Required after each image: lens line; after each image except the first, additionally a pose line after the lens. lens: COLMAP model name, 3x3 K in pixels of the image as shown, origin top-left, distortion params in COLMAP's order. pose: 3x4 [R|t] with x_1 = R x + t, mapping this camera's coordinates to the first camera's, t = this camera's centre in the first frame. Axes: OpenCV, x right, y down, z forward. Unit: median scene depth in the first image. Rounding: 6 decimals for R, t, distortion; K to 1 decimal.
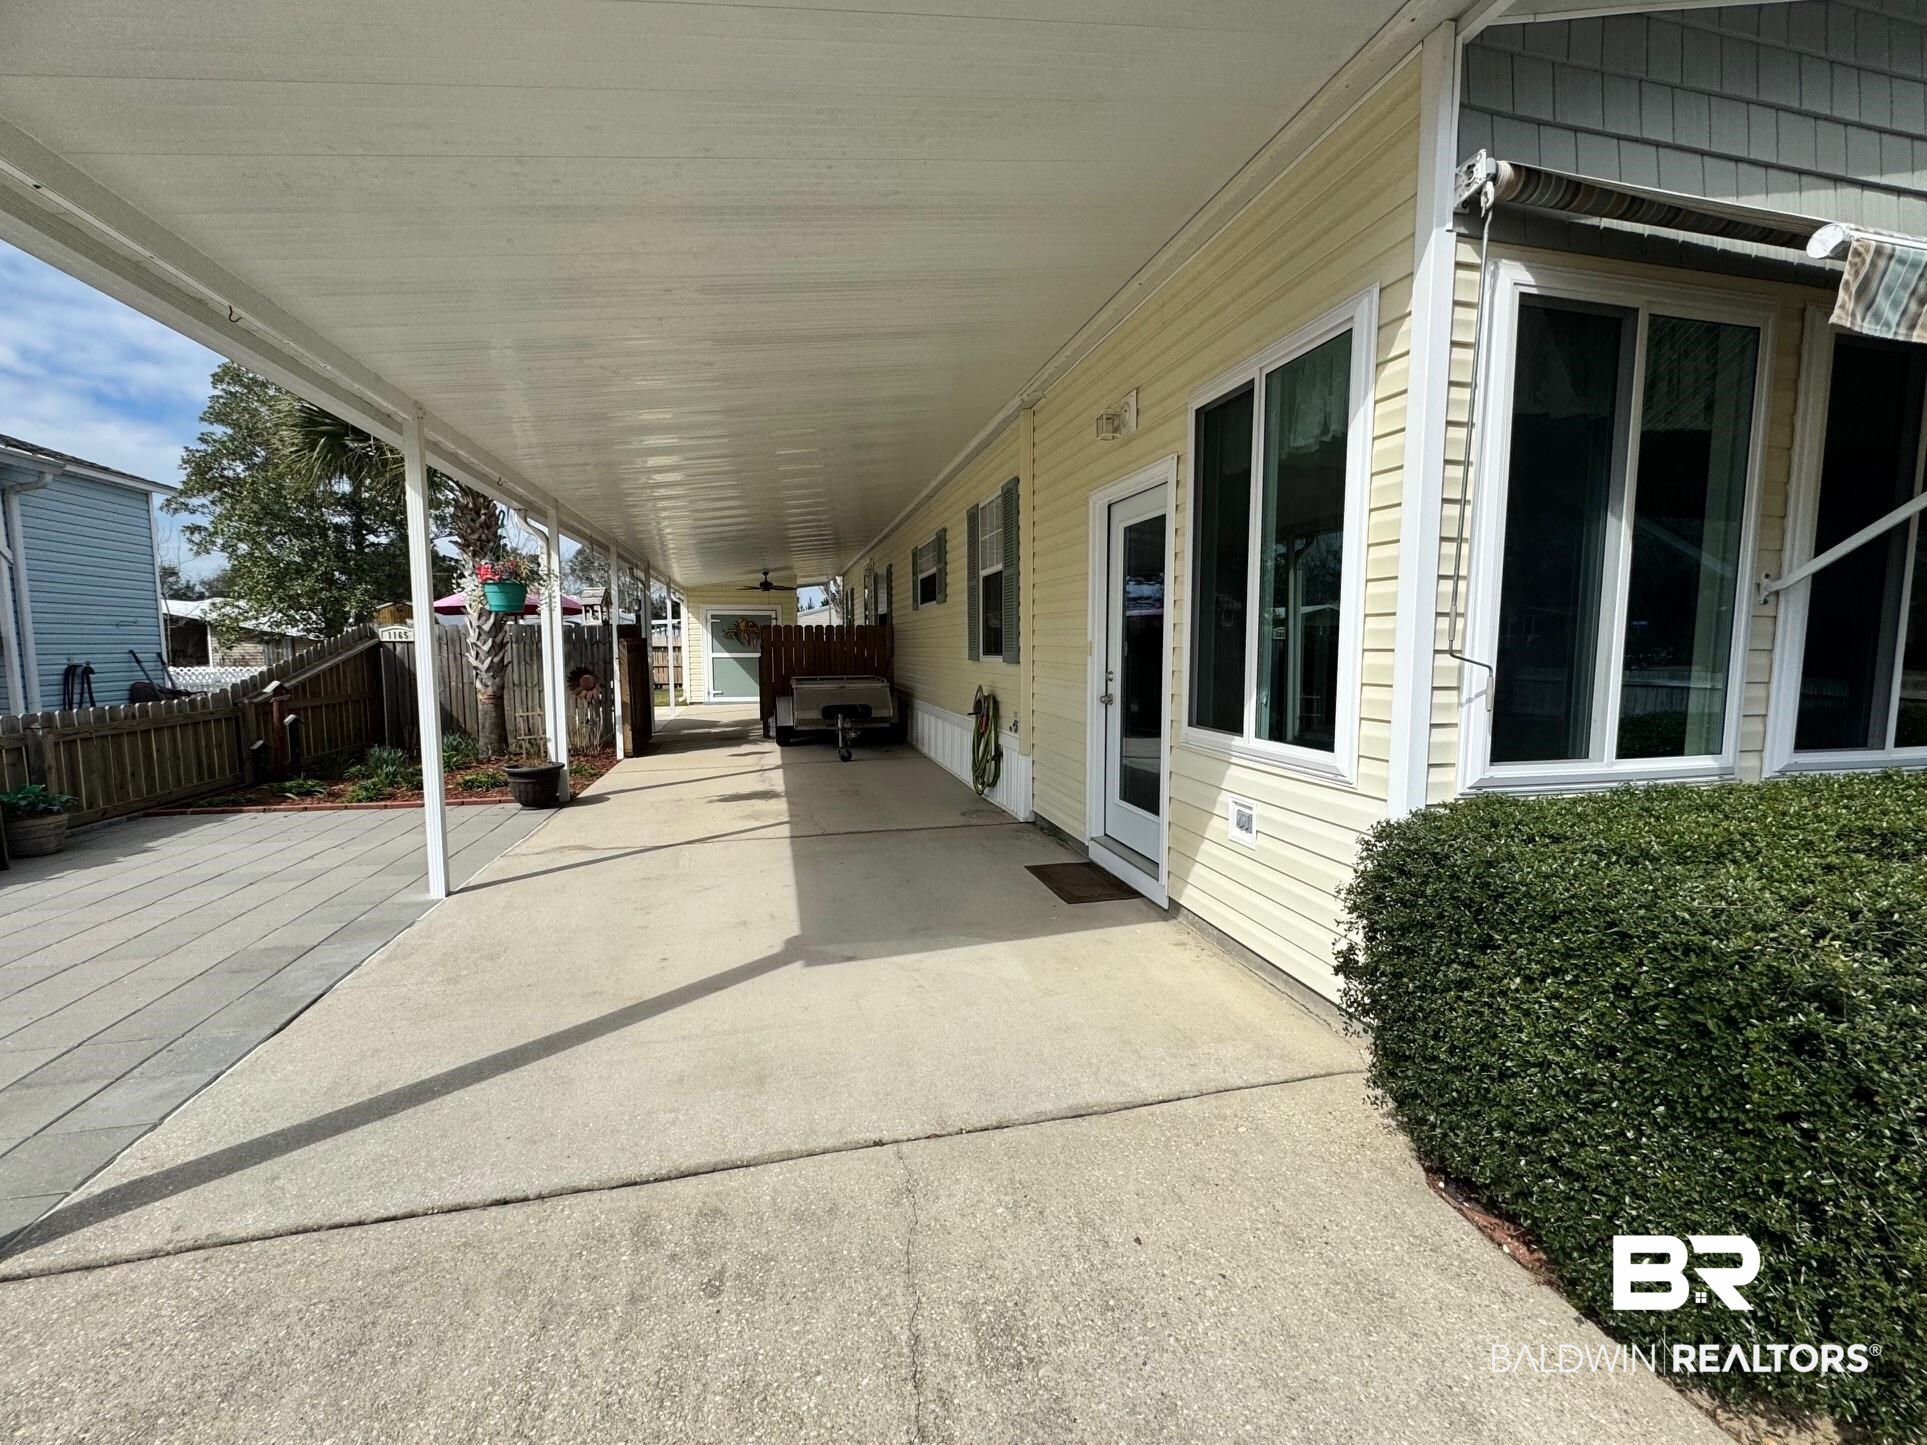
lens RADIAL K [[774.2, 0, 963.5], [0, 774.2, 711.8], [0, 0, 1]] dist [-0.003311, -0.000327]
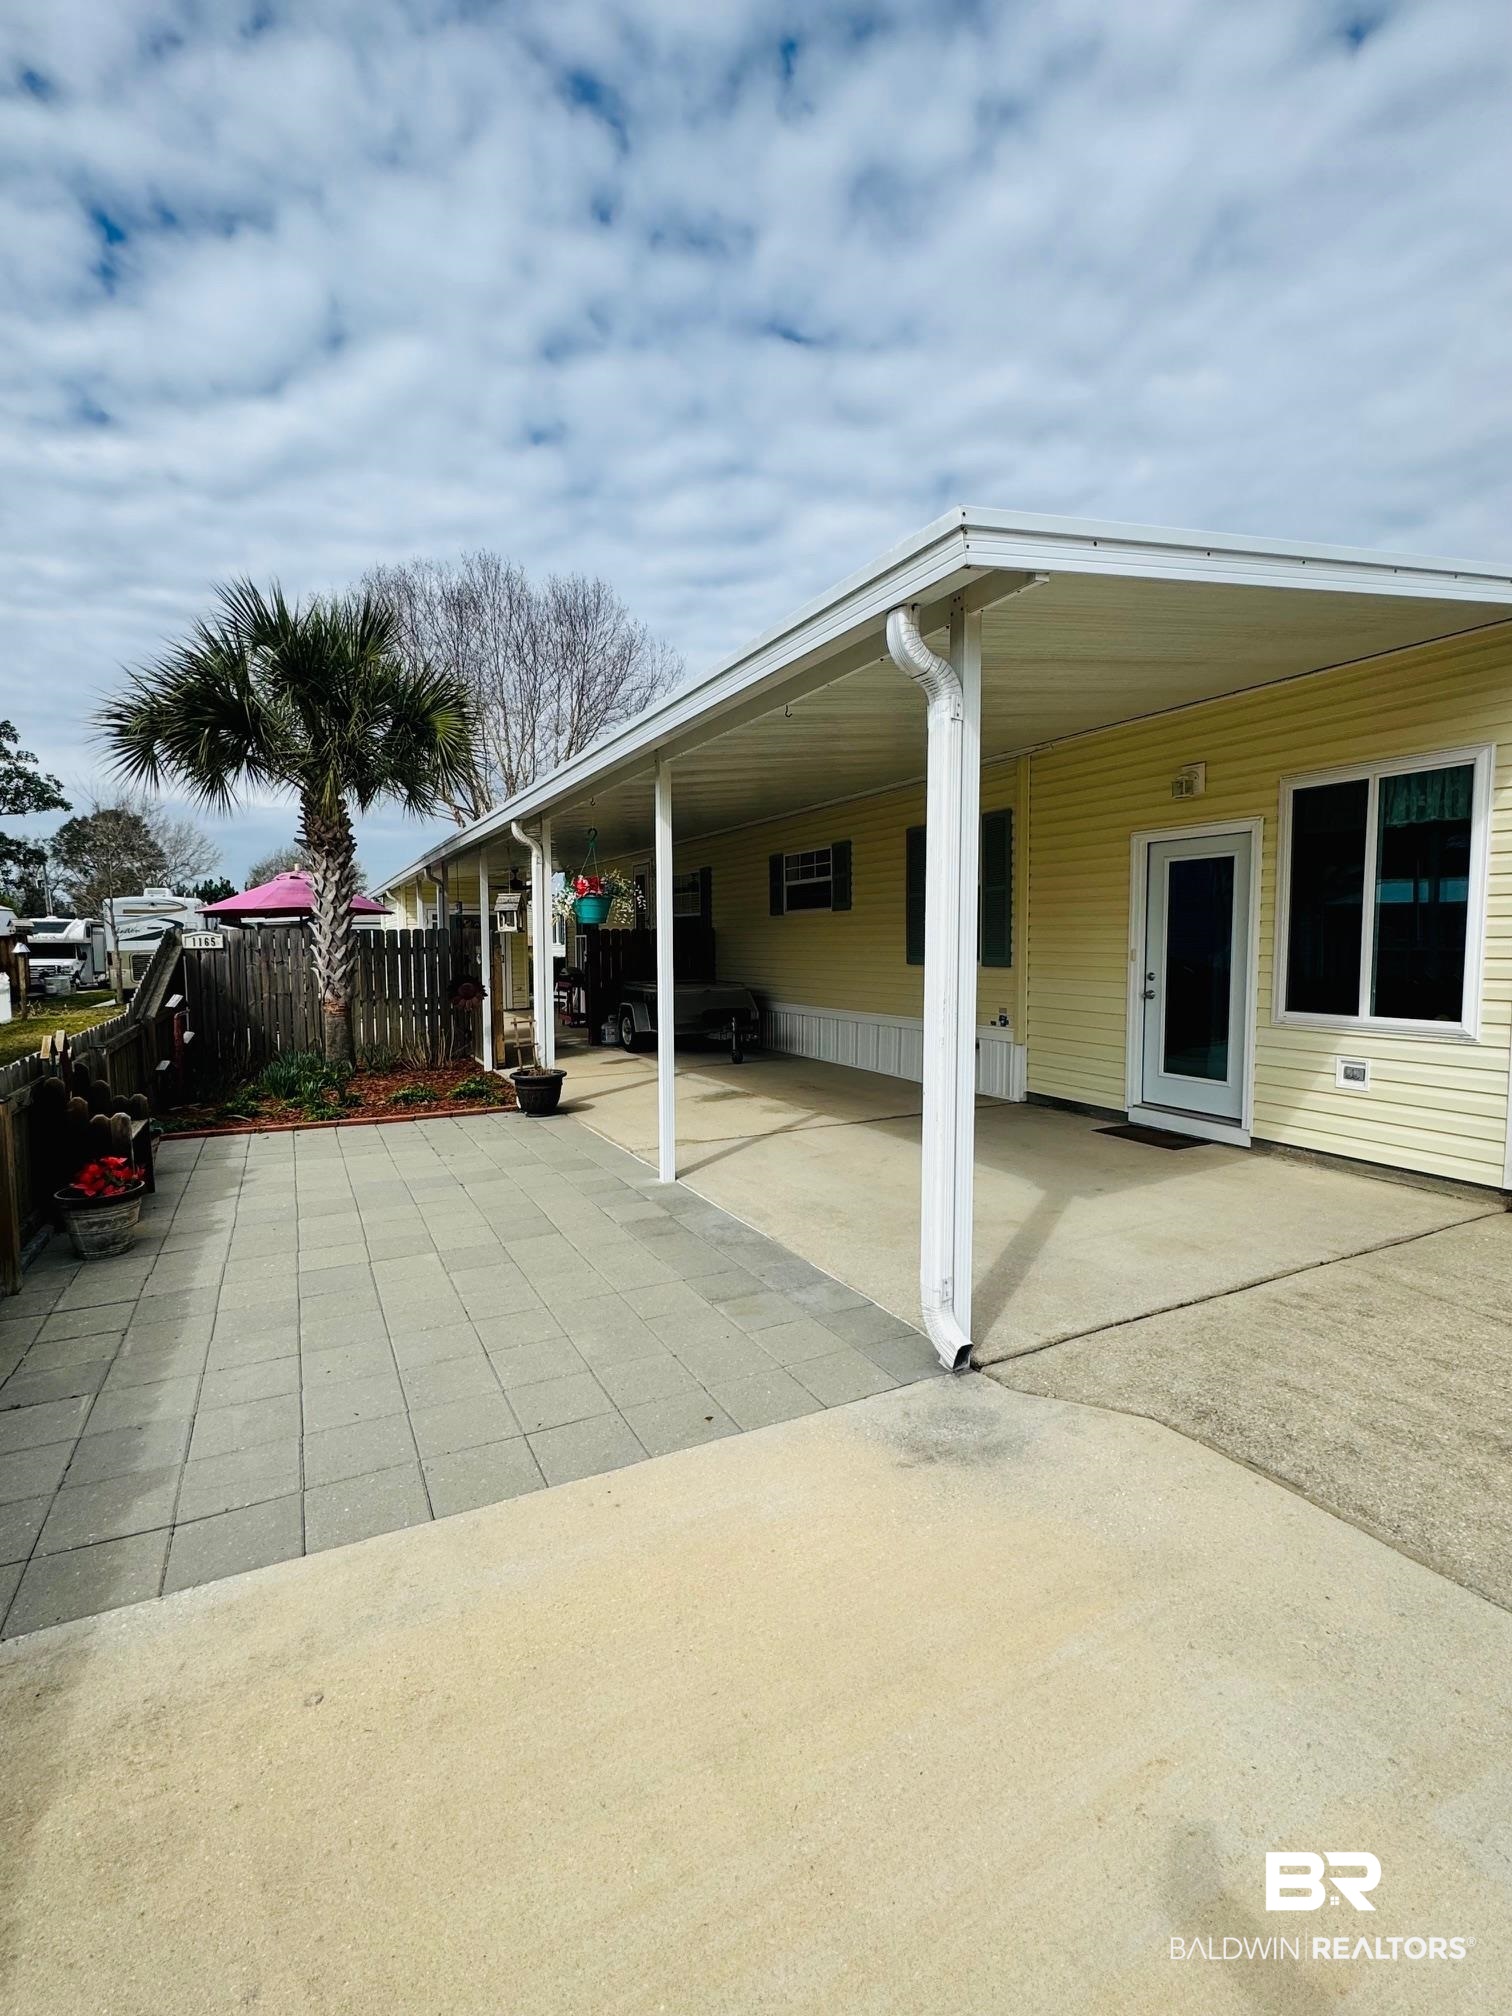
lens RADIAL K [[866.9, 0, 752.6], [0, 866.9, 999.0], [0, 0, 1]] dist [-0.001734, 0.000110]
pose [[0.973114, -0.018955, 0.229543, -1.040163], [0.024193, 0.999507, -0.020023, 0.004588], [-0.229050, 0.025038, 0.973092, -0.317971]]
